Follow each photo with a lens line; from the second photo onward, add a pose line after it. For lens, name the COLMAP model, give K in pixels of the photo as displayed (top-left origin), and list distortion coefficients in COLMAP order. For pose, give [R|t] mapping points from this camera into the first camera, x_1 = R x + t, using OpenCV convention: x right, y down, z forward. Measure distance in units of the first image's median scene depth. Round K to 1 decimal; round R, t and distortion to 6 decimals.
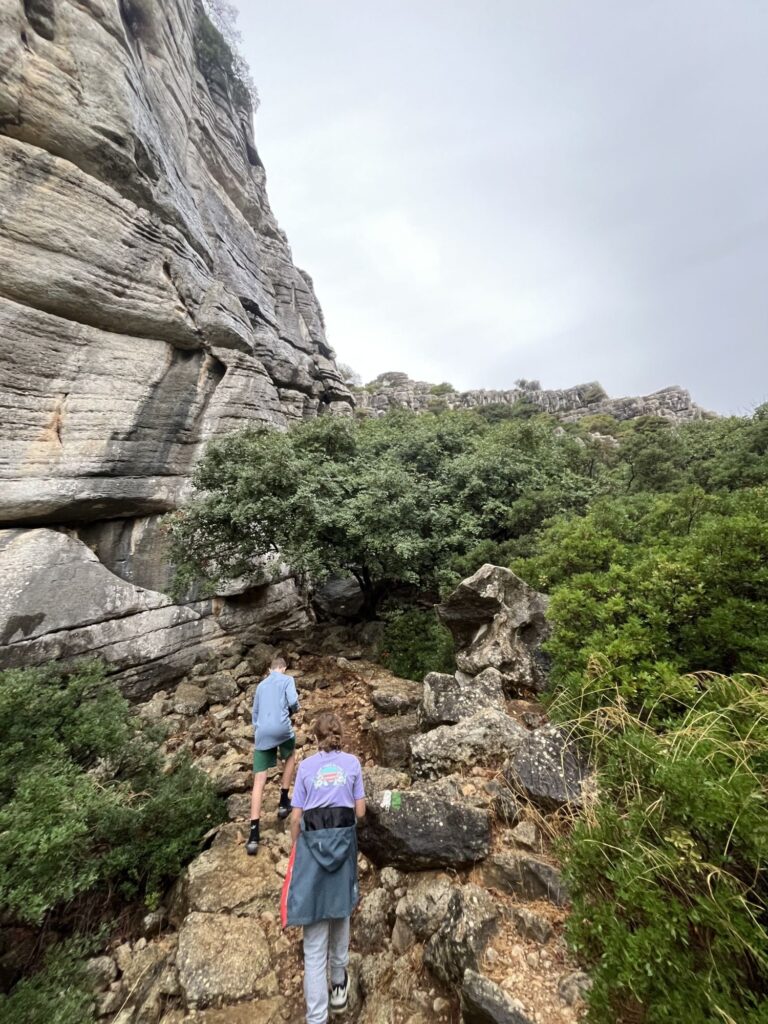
lens RADIAL K [[414.5, 0, 384.0], [0, 414.5, 512.0], [0, 0, 1]] dist [-0.000114, -0.000015]
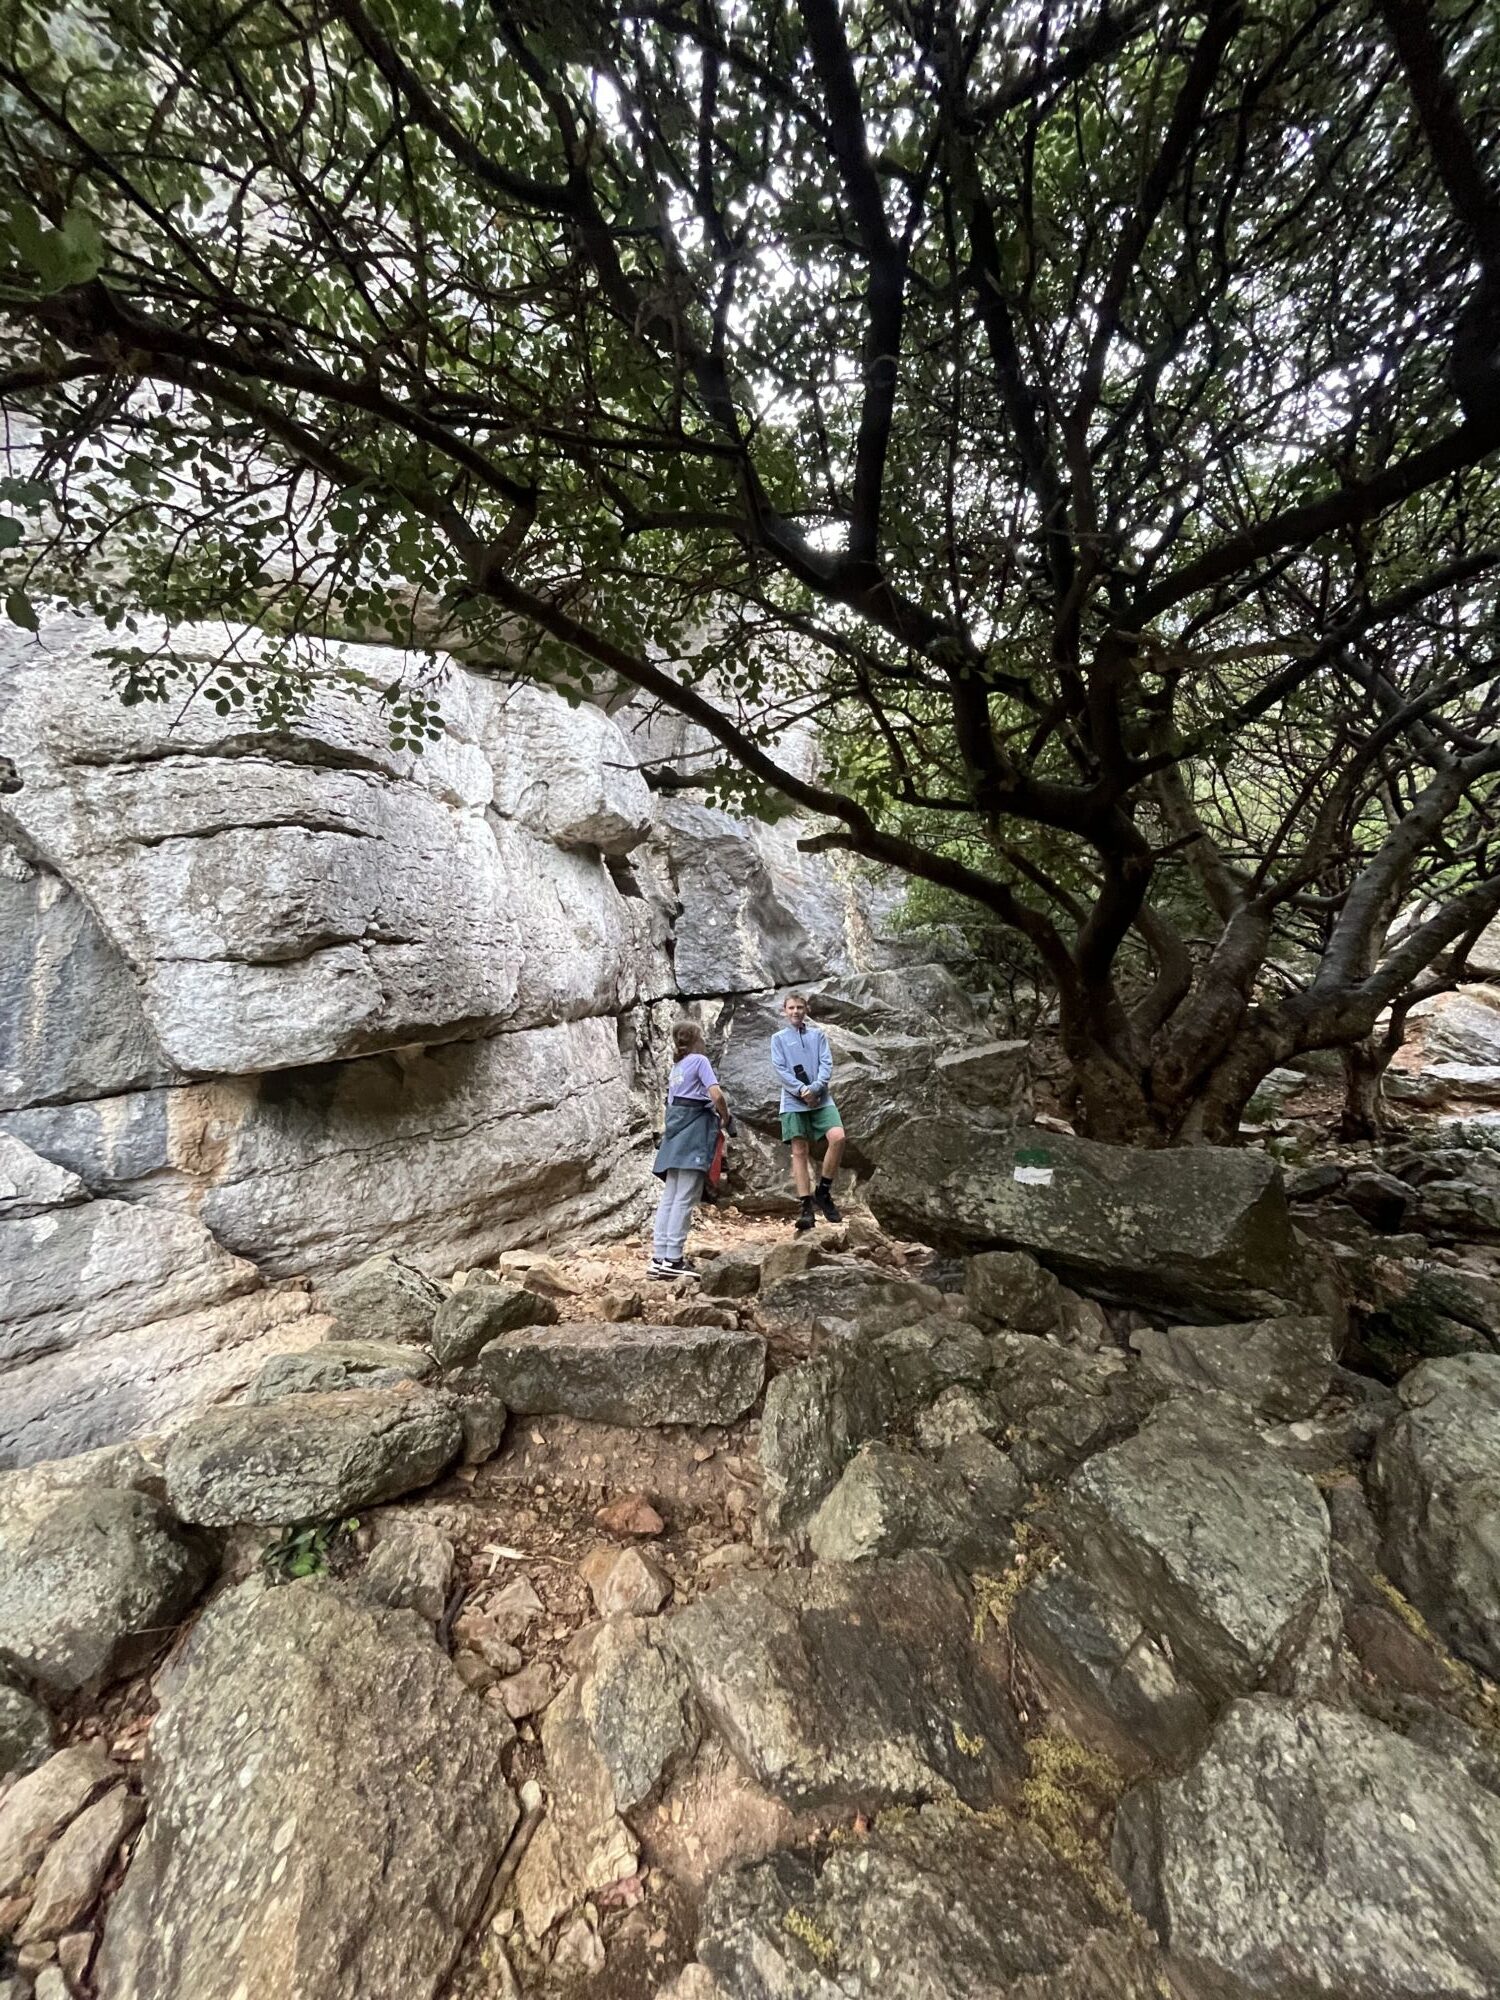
lens RADIAL K [[809.5, 0, 750.0], [0, 809.5, 1000.0], [0, 0, 1]] dist [-0.000114, -0.000015]
pose [[0.999396, 0.024143, -0.024989, -0.156579], [-0.022201, 0.996916, 0.075275, 0.138897], [0.026729, -0.074675, 0.996850, 0.656807]]
